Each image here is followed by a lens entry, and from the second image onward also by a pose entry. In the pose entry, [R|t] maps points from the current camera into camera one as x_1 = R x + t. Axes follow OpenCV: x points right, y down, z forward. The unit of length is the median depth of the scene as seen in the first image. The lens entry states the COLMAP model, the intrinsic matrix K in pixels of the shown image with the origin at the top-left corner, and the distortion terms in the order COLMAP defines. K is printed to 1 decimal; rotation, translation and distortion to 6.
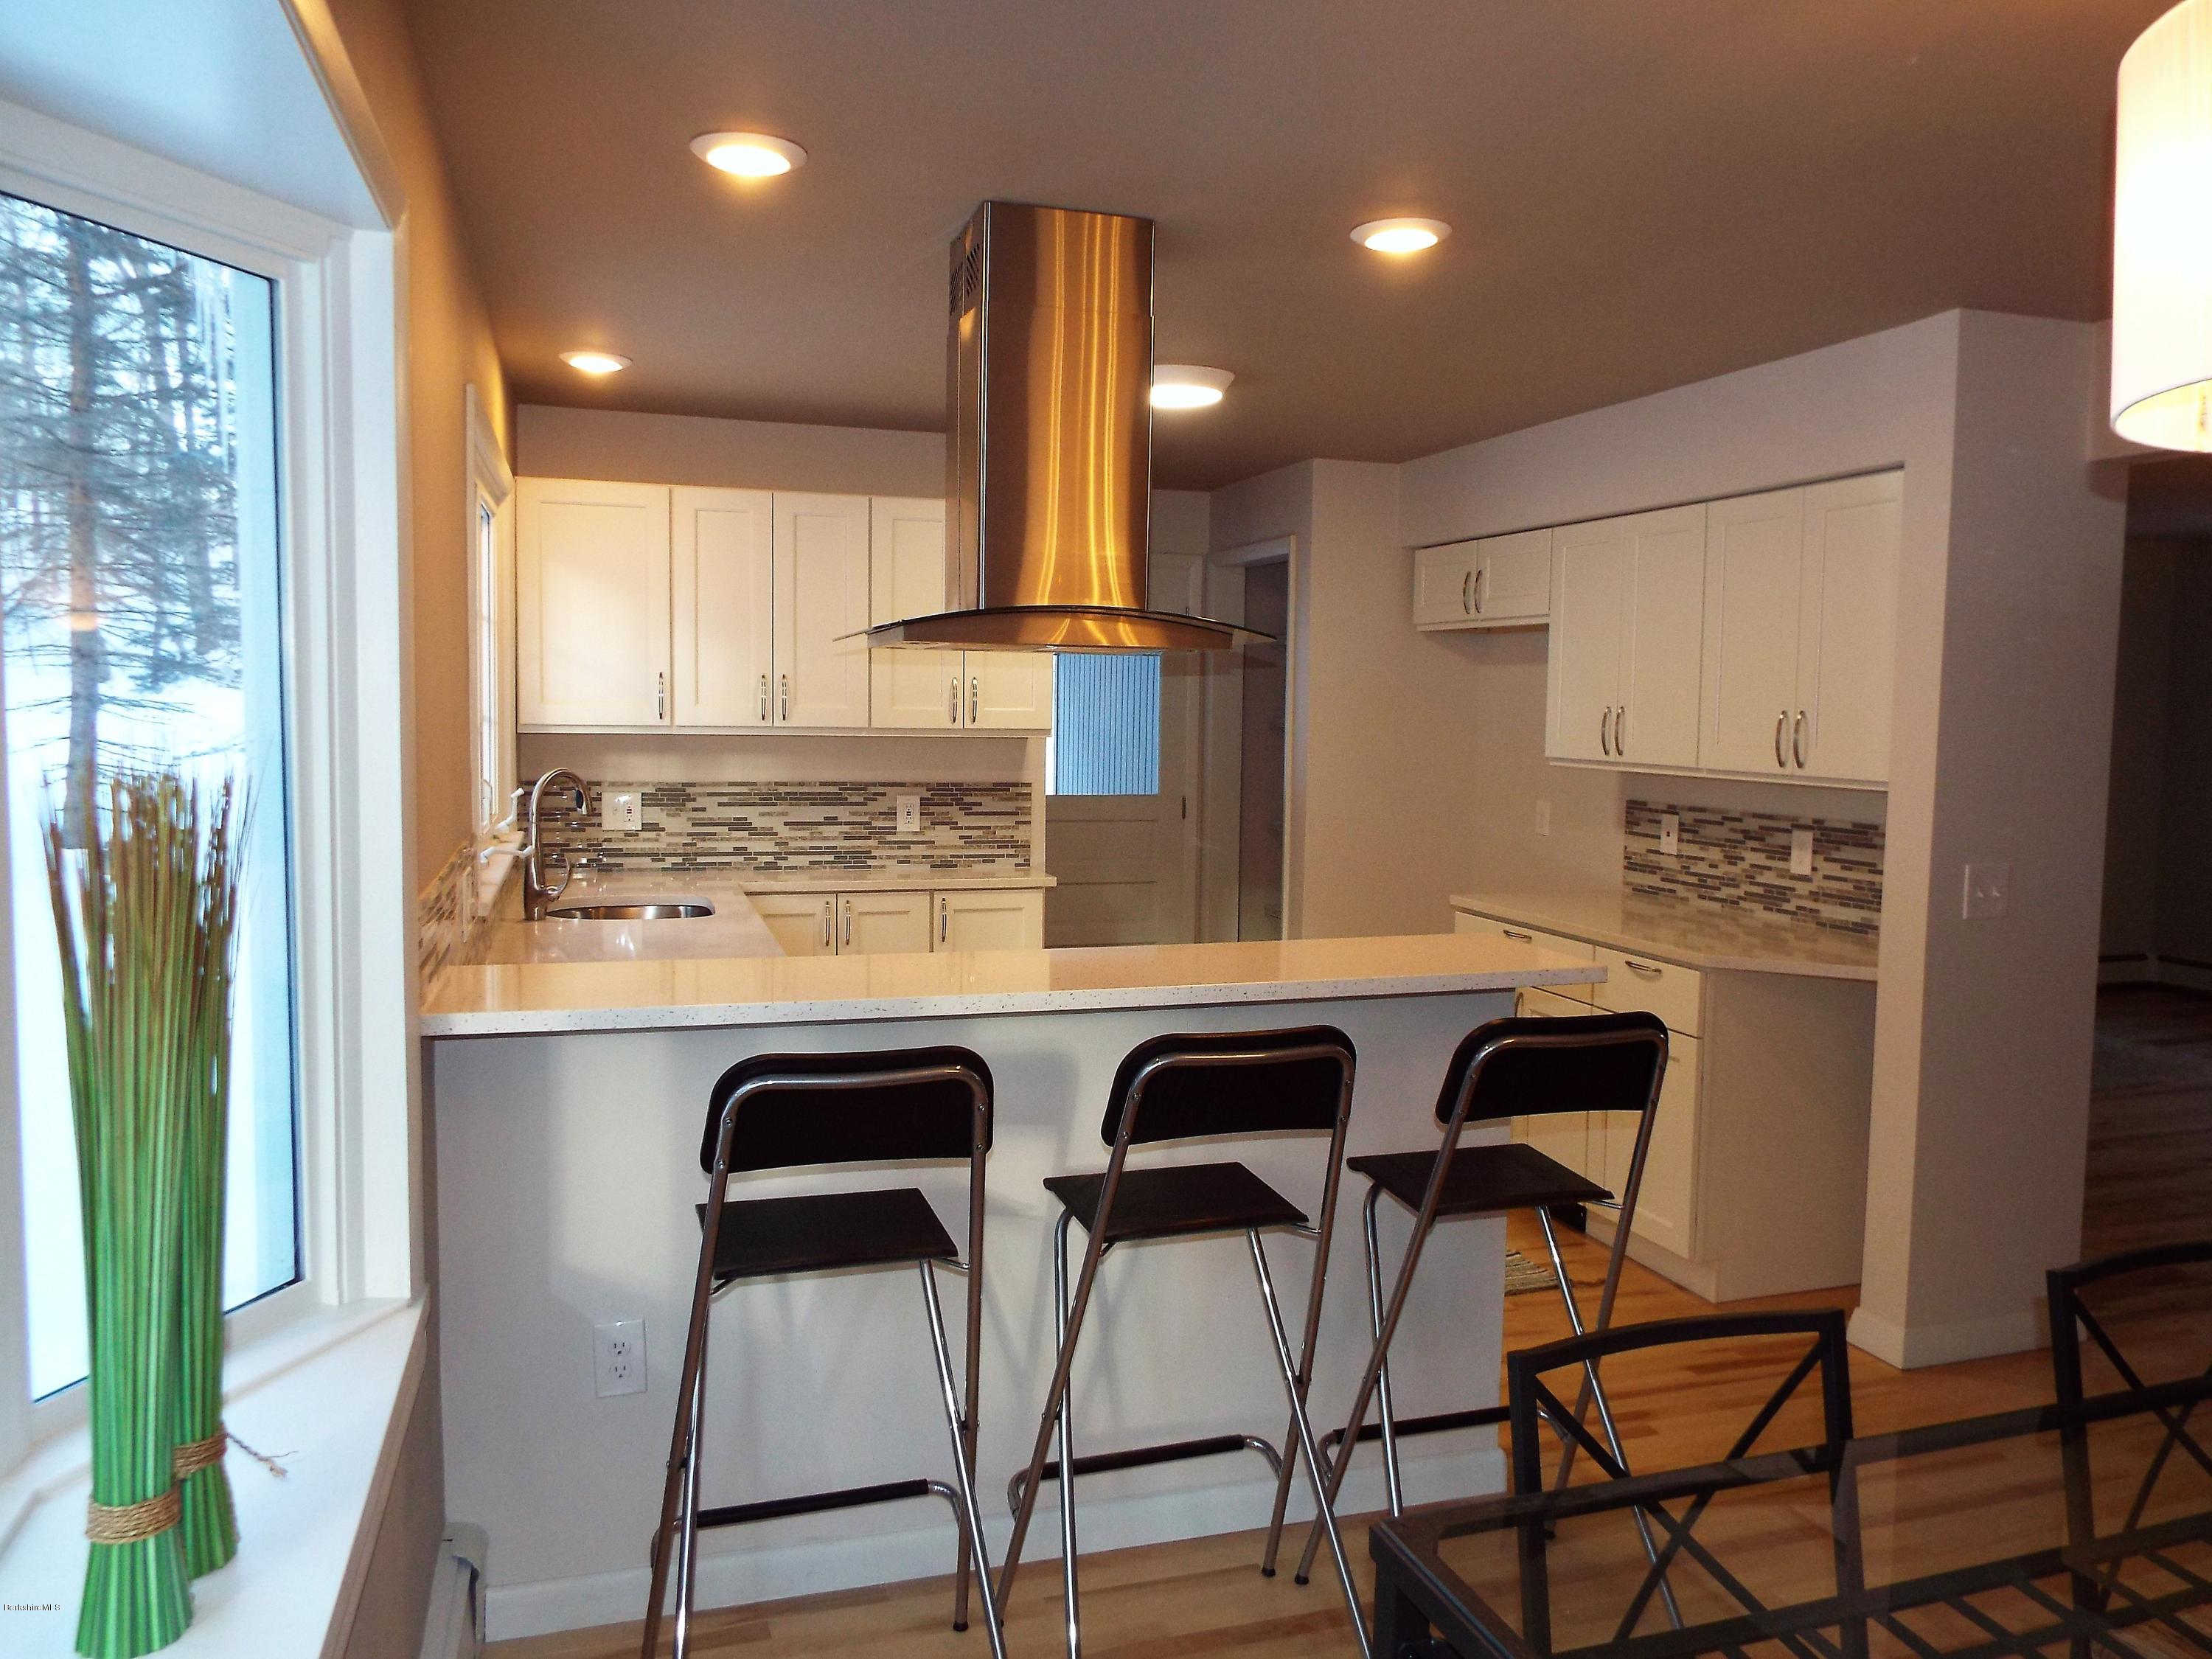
lens RADIAL K [[1615.3, 0, 1106.0], [0, 1615.3, 829.5], [0, 0, 1]] dist [-0.002886, 0.000168]
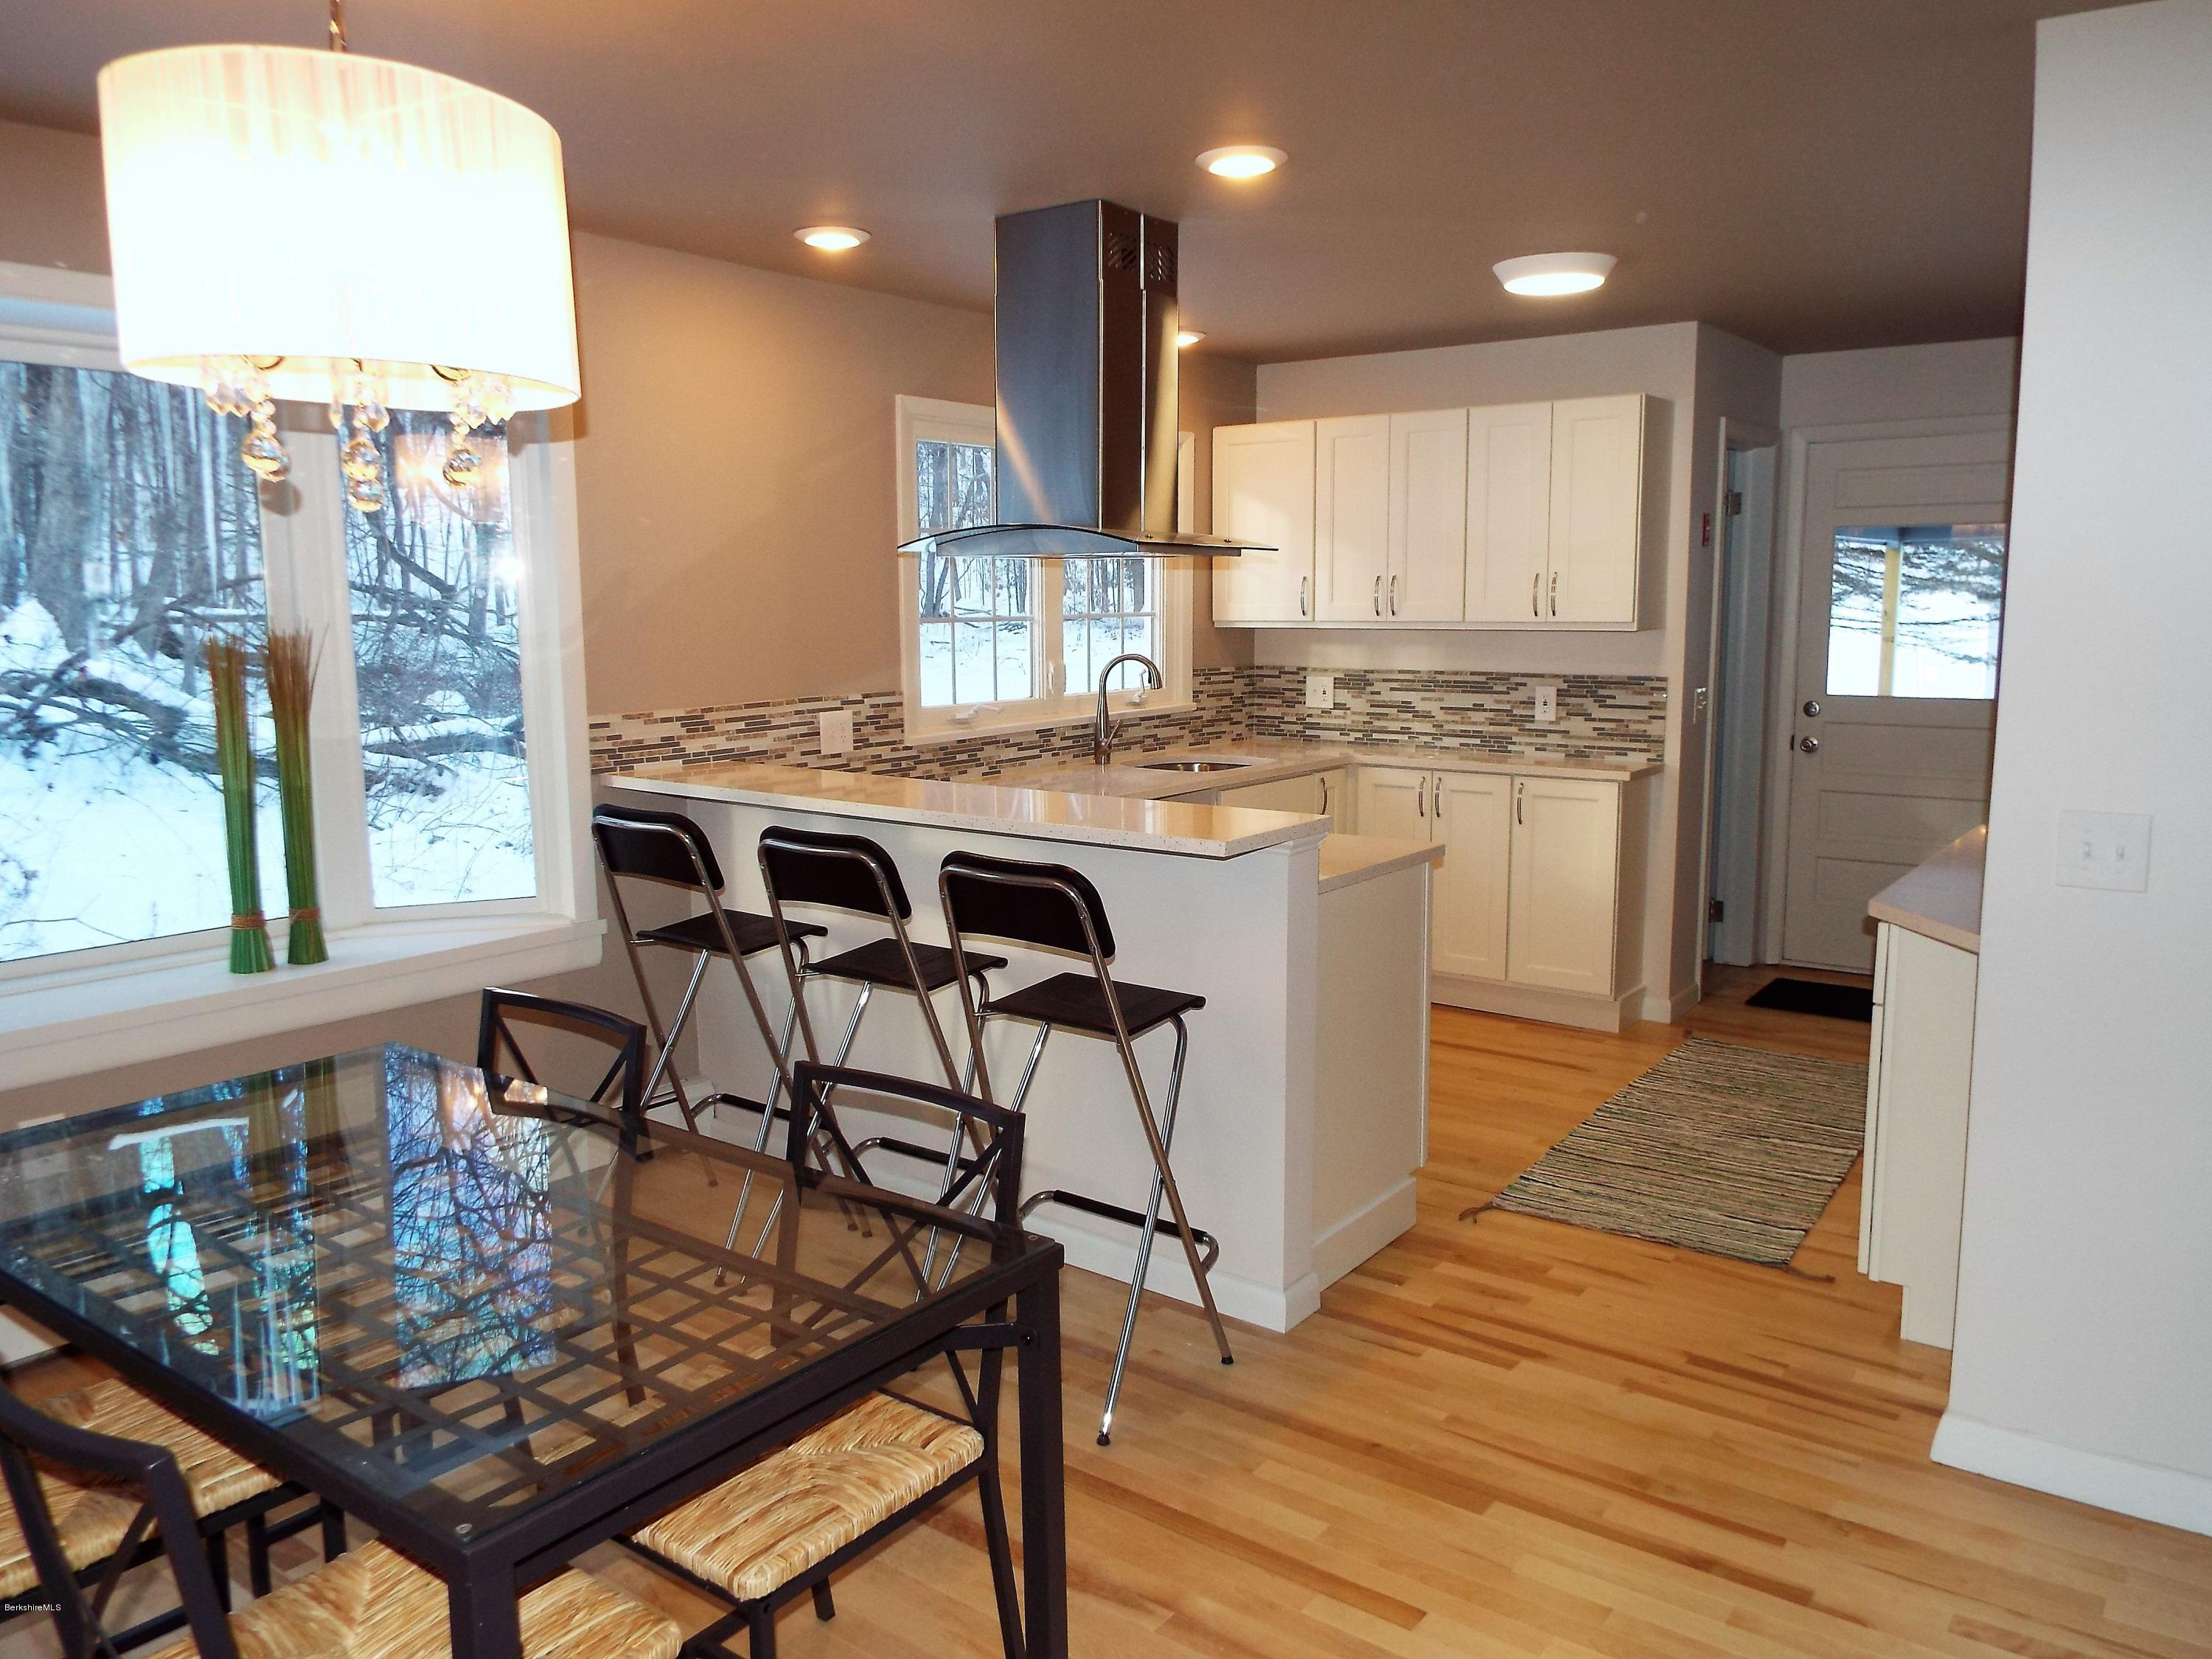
lens RADIAL K [[1635.9, 0, 1106.0], [0, 1635.9, 829.5], [0, 0, 1]] dist [-0.007414, -0.000563]
pose [[0.585519, 0.096772, -0.804862, 0.456284], [-0.045160, 0.995201, 0.086805, -0.006133], [0.809400, -0.014478, 0.587079, 0.111276]]
